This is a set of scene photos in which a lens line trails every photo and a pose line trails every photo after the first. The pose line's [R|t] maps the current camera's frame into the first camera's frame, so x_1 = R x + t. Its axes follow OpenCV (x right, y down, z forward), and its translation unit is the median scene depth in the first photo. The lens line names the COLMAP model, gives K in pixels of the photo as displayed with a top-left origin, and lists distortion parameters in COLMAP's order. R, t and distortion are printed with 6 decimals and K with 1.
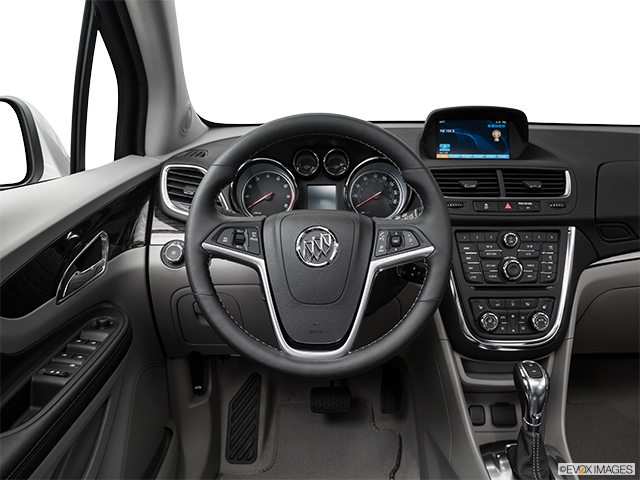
lens RADIAL K [[535.0, 0, 320.0], [0, 535.0, 240.0], [0, 0, 1]] dist [-0.077222, 0.005802]
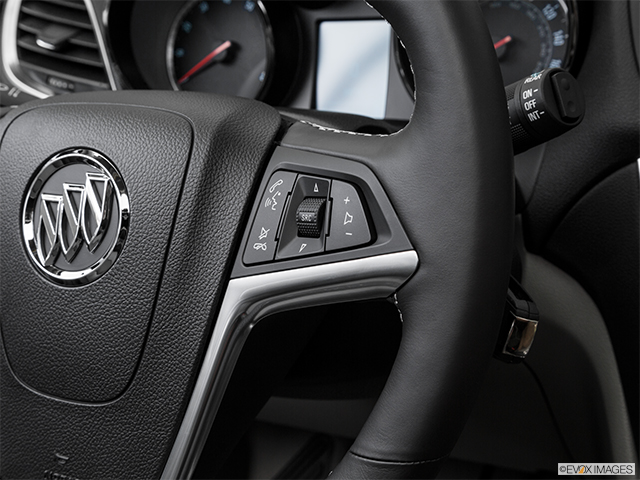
lens RADIAL K [[911.2, 0, 320.0], [0, 911.2, 240.0], [0, 0, 1]] dist [0.005878, 0.023720]
pose [[0.912389, 0.080593, -0.401312, 0.267150], [-0.032687, 0.991639, 0.124830, -0.034782], [0.408017, -0.100776, 0.907395, 0.459204]]
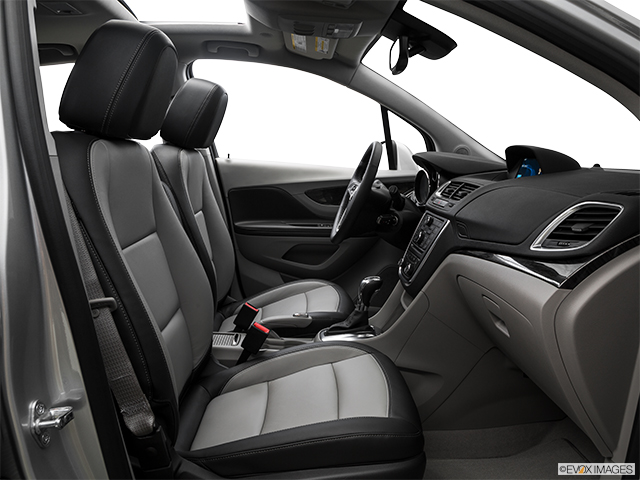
lens RADIAL K [[497.8, 0, 320.0], [0, 497.8, 240.0], [0, 0, 1]] dist [-0.131049, 0.071965]
pose [[0.061001, 0.174752, -0.982721, 1.795174], [-0.300128, 0.942203, 0.148917, -0.069286], [0.951946, 0.285858, 0.109923, 0.529315]]
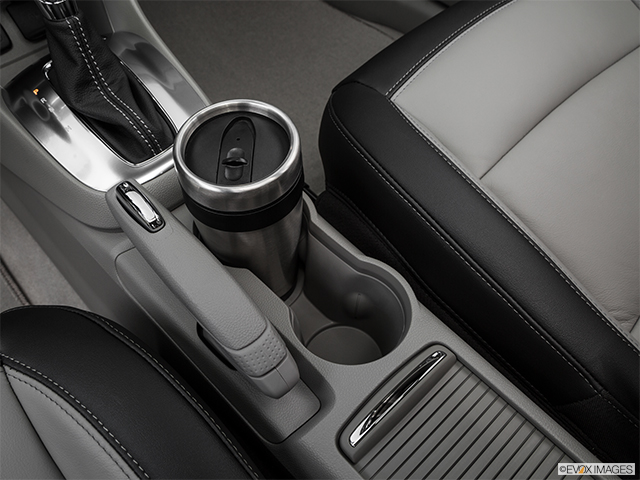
lens RADIAL K [[541.1, 0, 320.0], [0, 541.1, 240.0], [0, 0, 1]] dist [-0.075627, 0.004823]
pose [[0.724846, -0.563628, 0.396133, 0.231815], [0.180267, 0.710156, 0.680575, 0.193904], [-0.664907, -0.421902, 0.616358, 0.392335]]
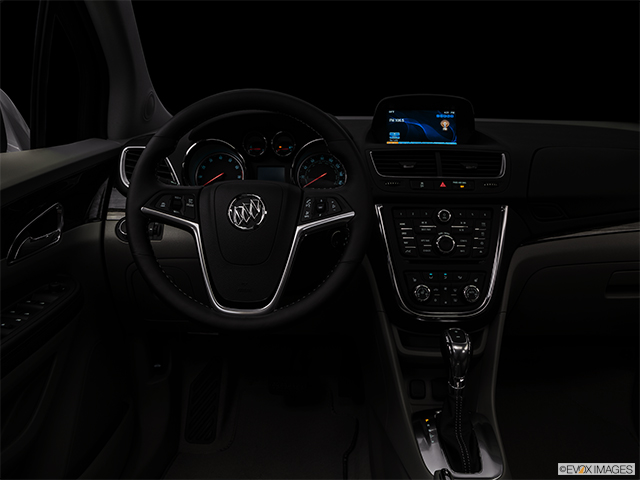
lens RADIAL K [[541.1, 0, 320.0], [0, 541.1, 240.0], [0, 0, 1]] dist [-0.075627, 0.004823]
pose [[0.999937, 0.011118, -0.001282, 0.113387], [-0.011149, 0.999557, -0.027596, 0.077497], [0.000975, 0.027608, 0.999618, -0.066005]]
